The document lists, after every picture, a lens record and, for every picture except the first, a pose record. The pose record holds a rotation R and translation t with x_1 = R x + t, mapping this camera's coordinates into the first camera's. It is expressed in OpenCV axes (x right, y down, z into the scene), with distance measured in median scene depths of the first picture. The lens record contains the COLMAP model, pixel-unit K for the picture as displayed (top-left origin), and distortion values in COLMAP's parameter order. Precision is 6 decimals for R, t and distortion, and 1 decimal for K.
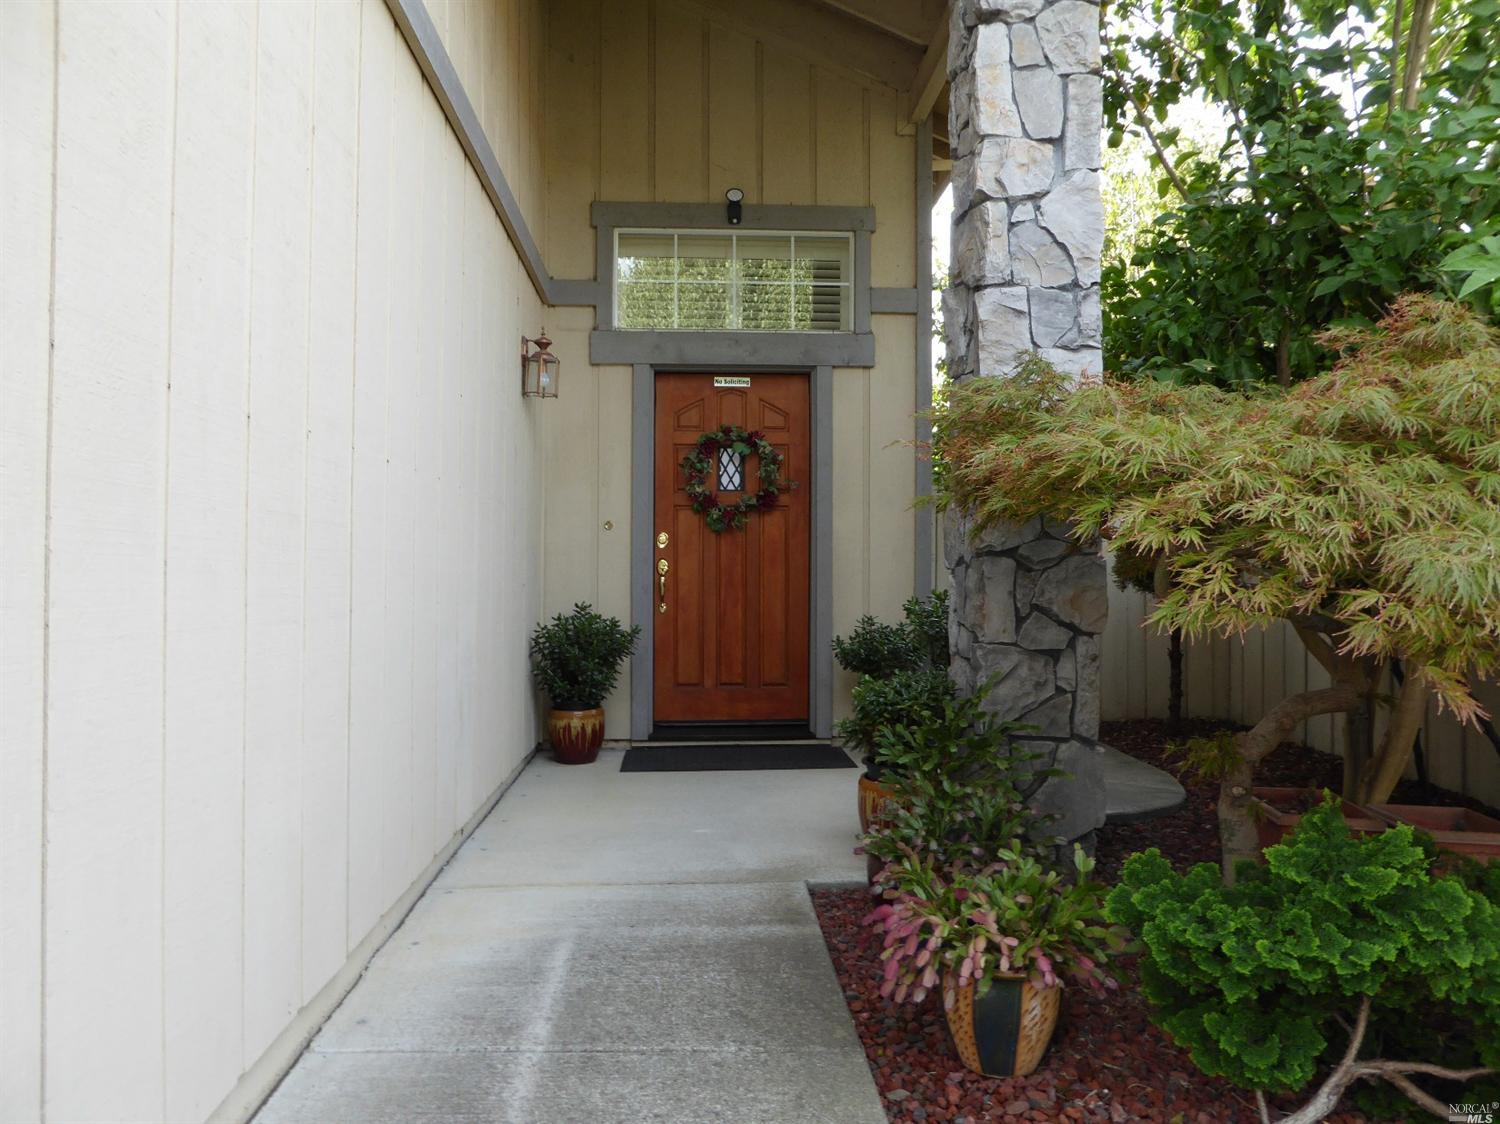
lens RADIAL K [[1059.5, 0, 750.0], [0, 1059.5, 562.0], [0, 0, 1]] dist [-0.050643, 0.031336]
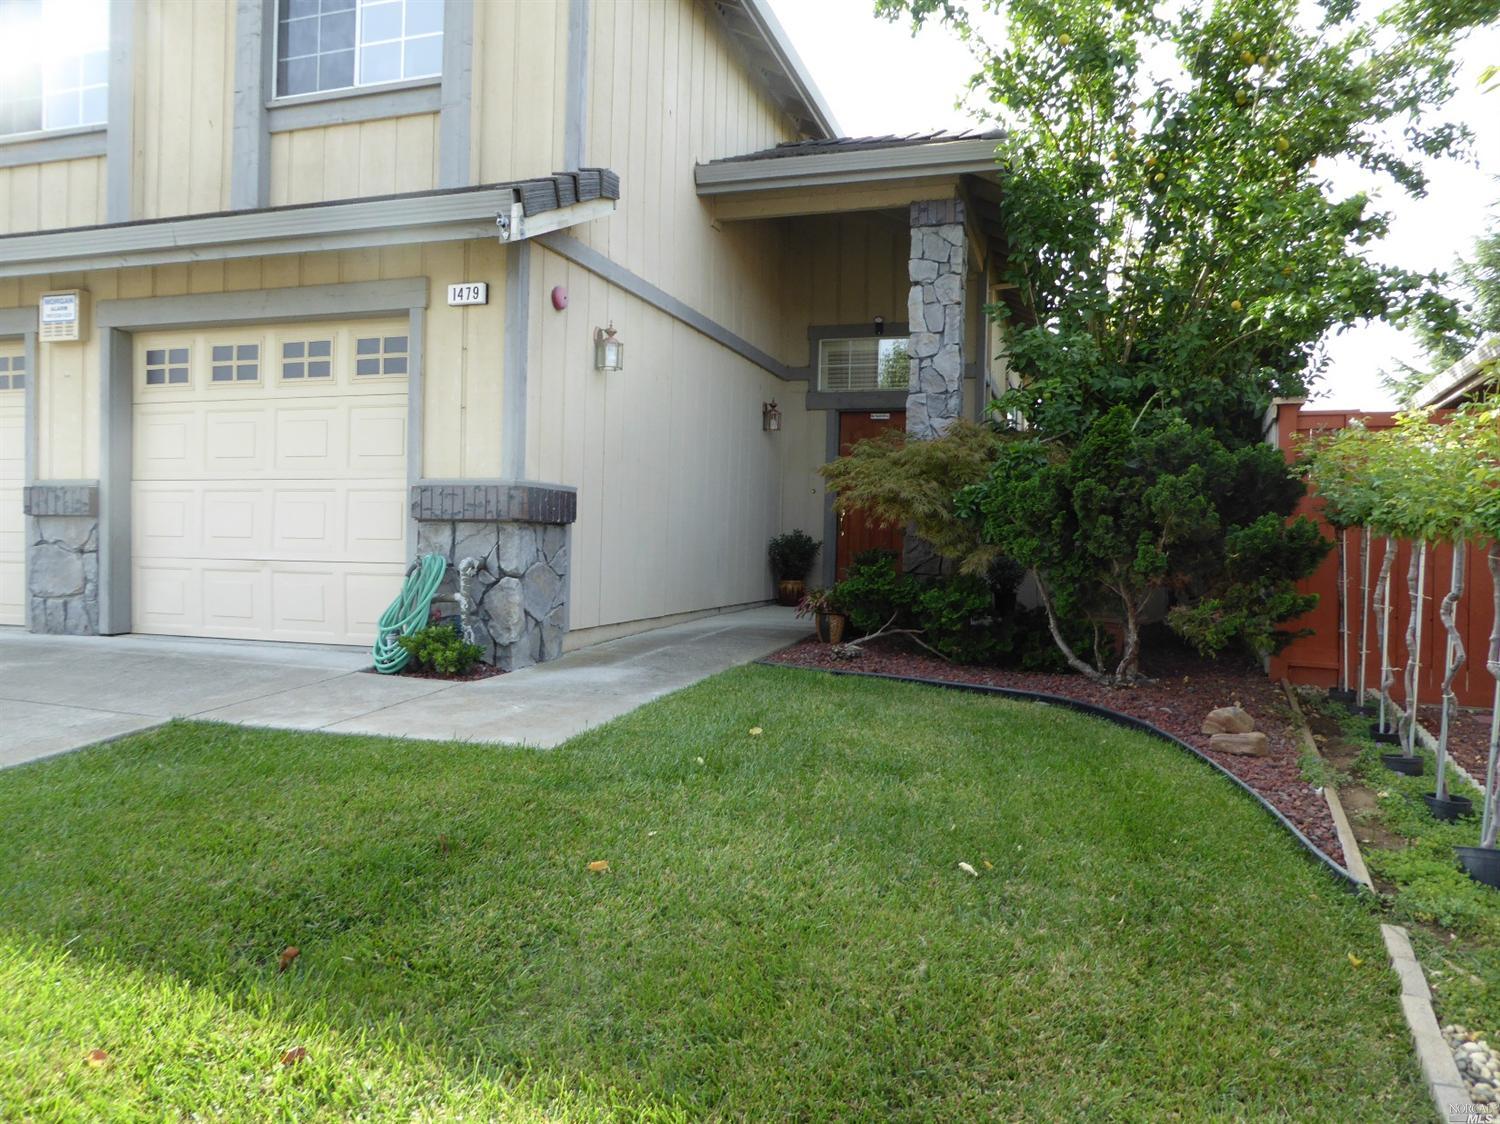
lens RADIAL K [[1059.5, 0, 750.0], [0, 1059.5, 562.0], [0, 0, 1]] dist [-0.050643, 0.031336]
pose [[0.934014, 0.022694, -0.356514, 0.673855], [-0.013915, 0.999534, 0.027170, 0.065462], [0.356964, -0.020416, 0.933895, -1.299040]]
